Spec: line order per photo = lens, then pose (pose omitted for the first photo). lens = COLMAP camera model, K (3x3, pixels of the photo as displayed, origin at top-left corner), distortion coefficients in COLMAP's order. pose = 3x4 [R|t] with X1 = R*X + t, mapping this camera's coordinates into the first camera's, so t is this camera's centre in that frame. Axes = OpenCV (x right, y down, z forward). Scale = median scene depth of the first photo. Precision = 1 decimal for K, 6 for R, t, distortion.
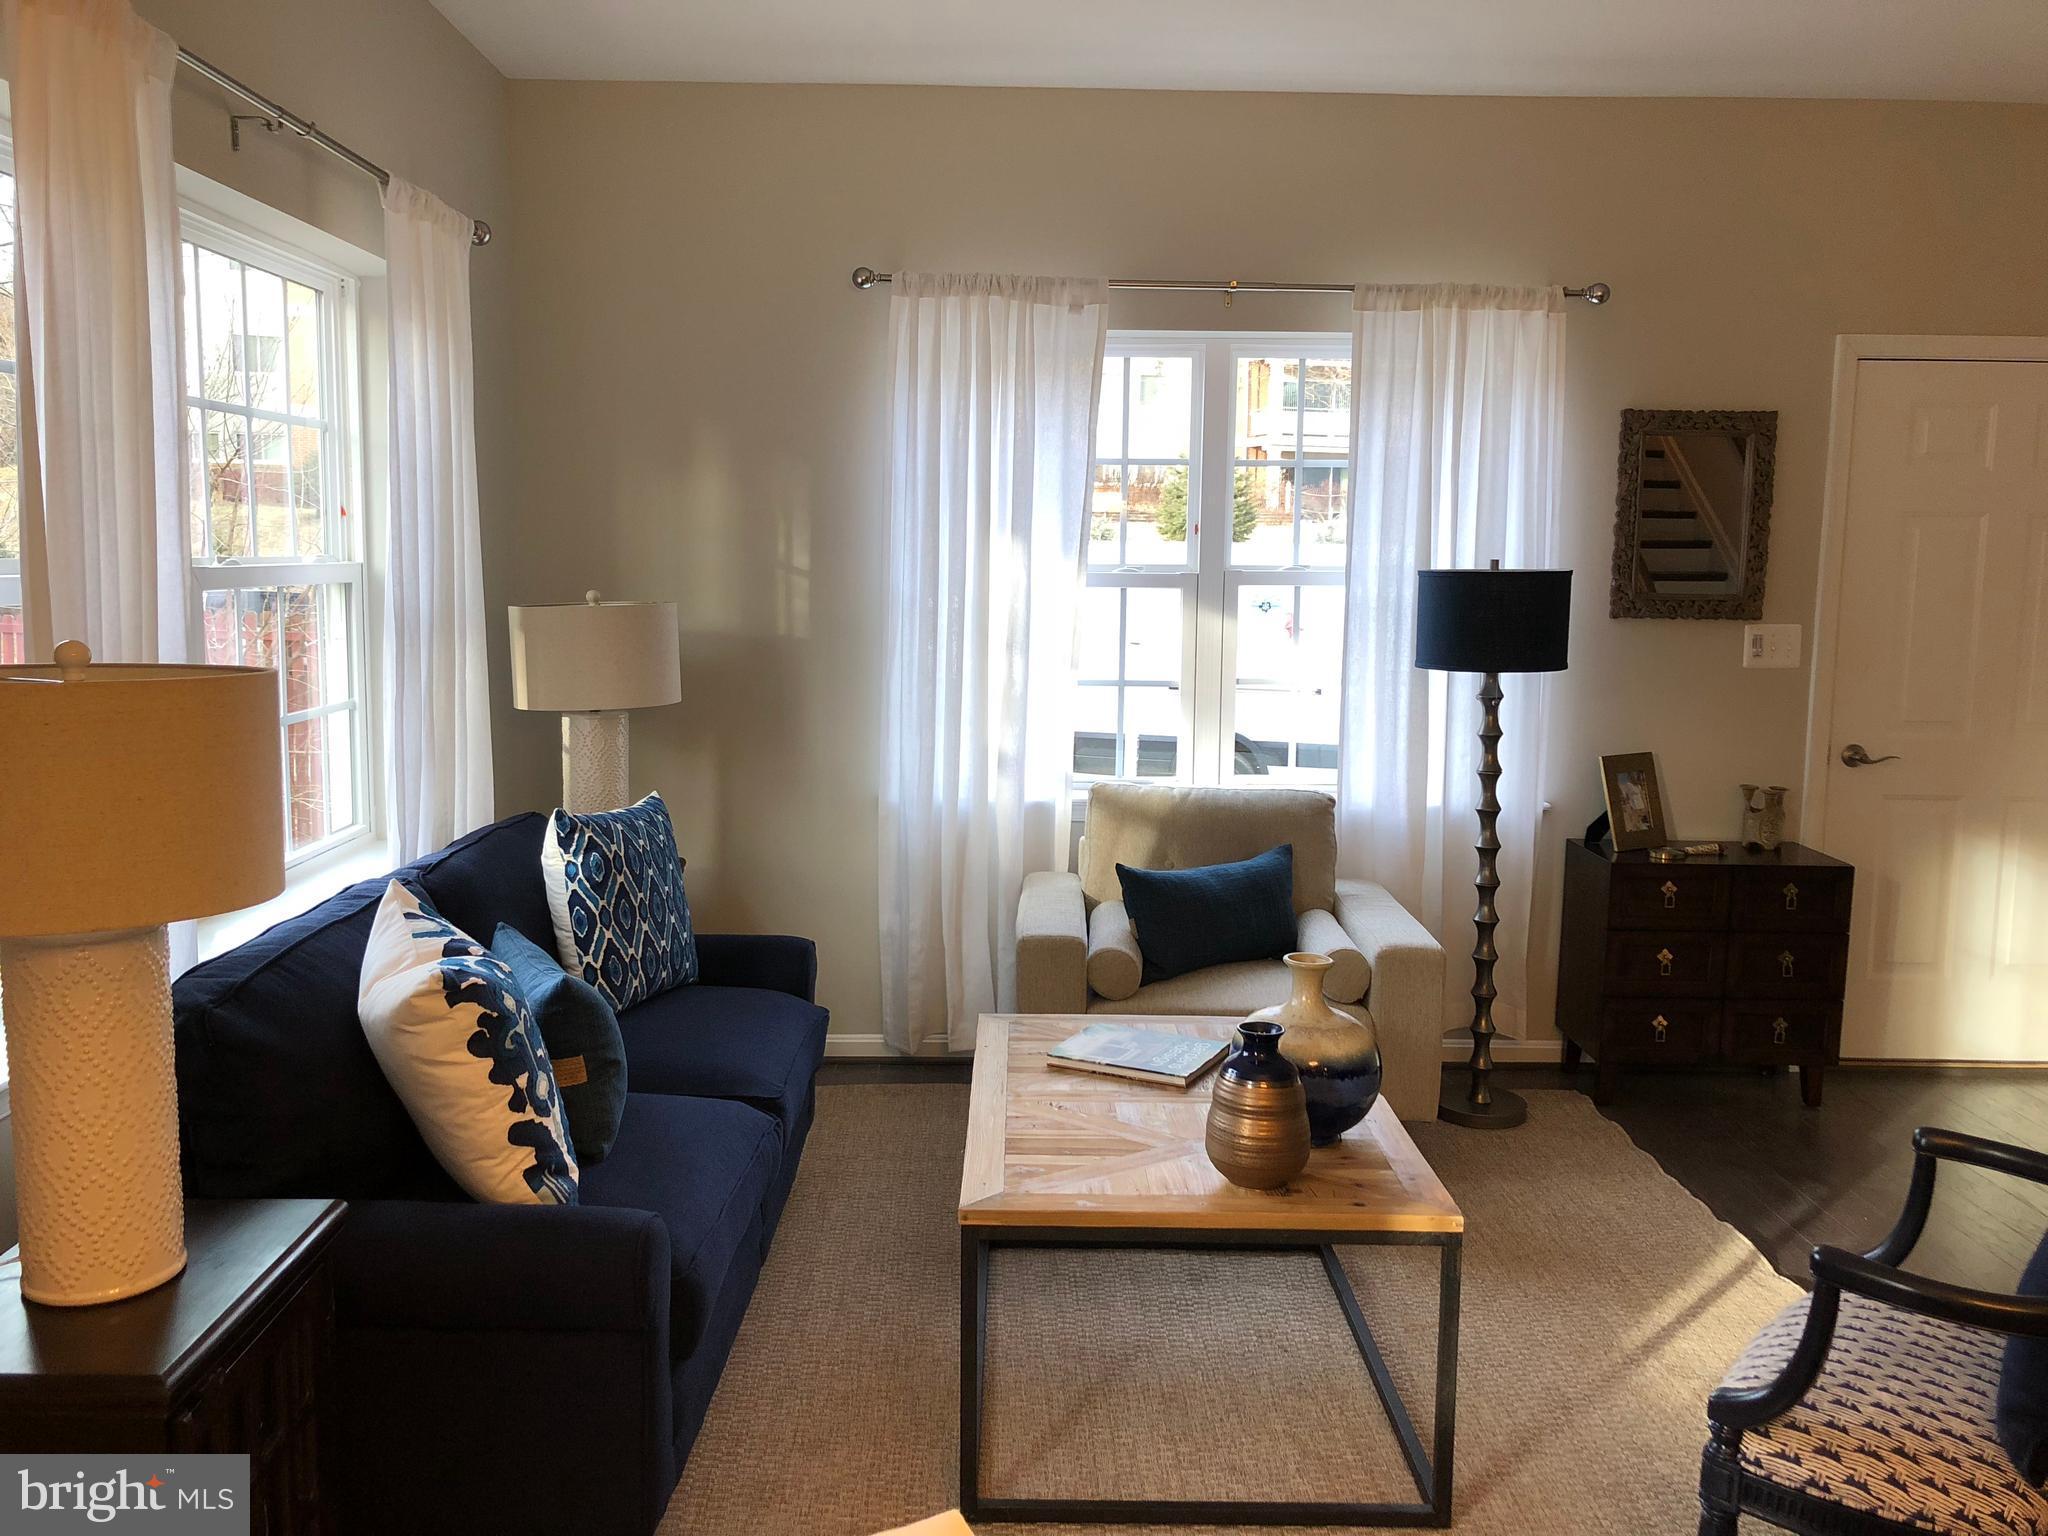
lens RADIAL K [[1688.8, 0, 1024.2], [0, 1688.8, 748.4], [0, 0, 1]] dist [0.058465, -0.074661]
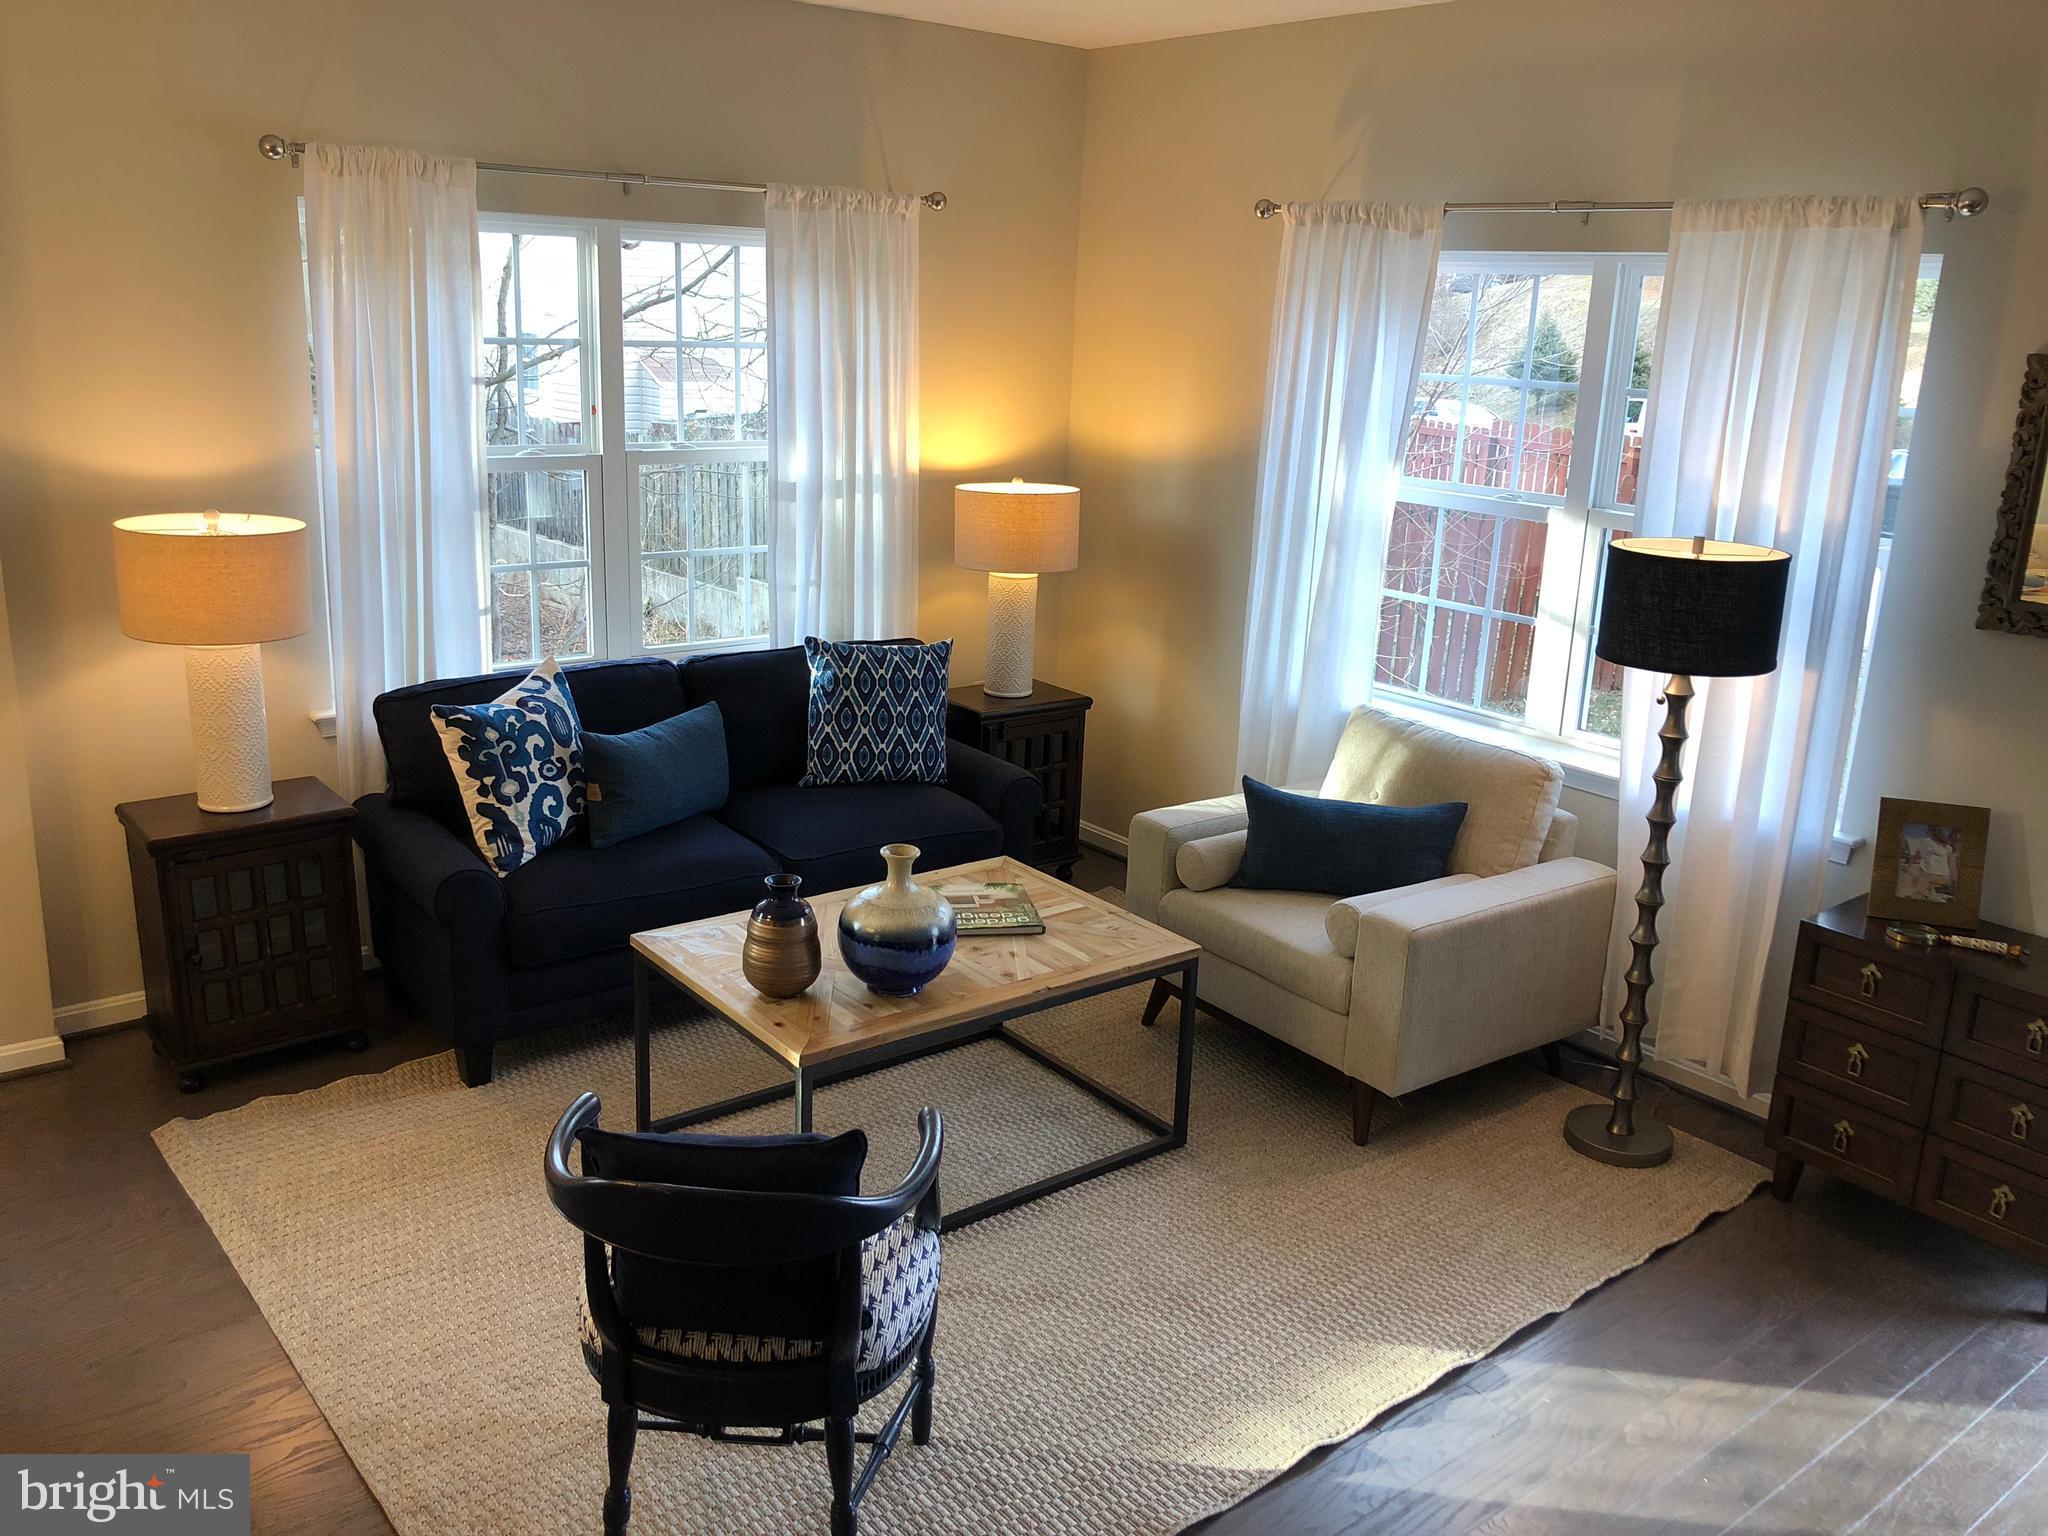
lens RADIAL K [[1688.8, 0, 1034.8], [0, 1688.8, 736.6], [0, 0, 1]] dist [0.058465, -0.074661]
pose [[0.593369, 0.214651, -0.775783, 0.948087], [-0.122279, 0.976640, 0.176700, -0.154071], [0.795589, -0.009986, 0.605755, 0.271092]]
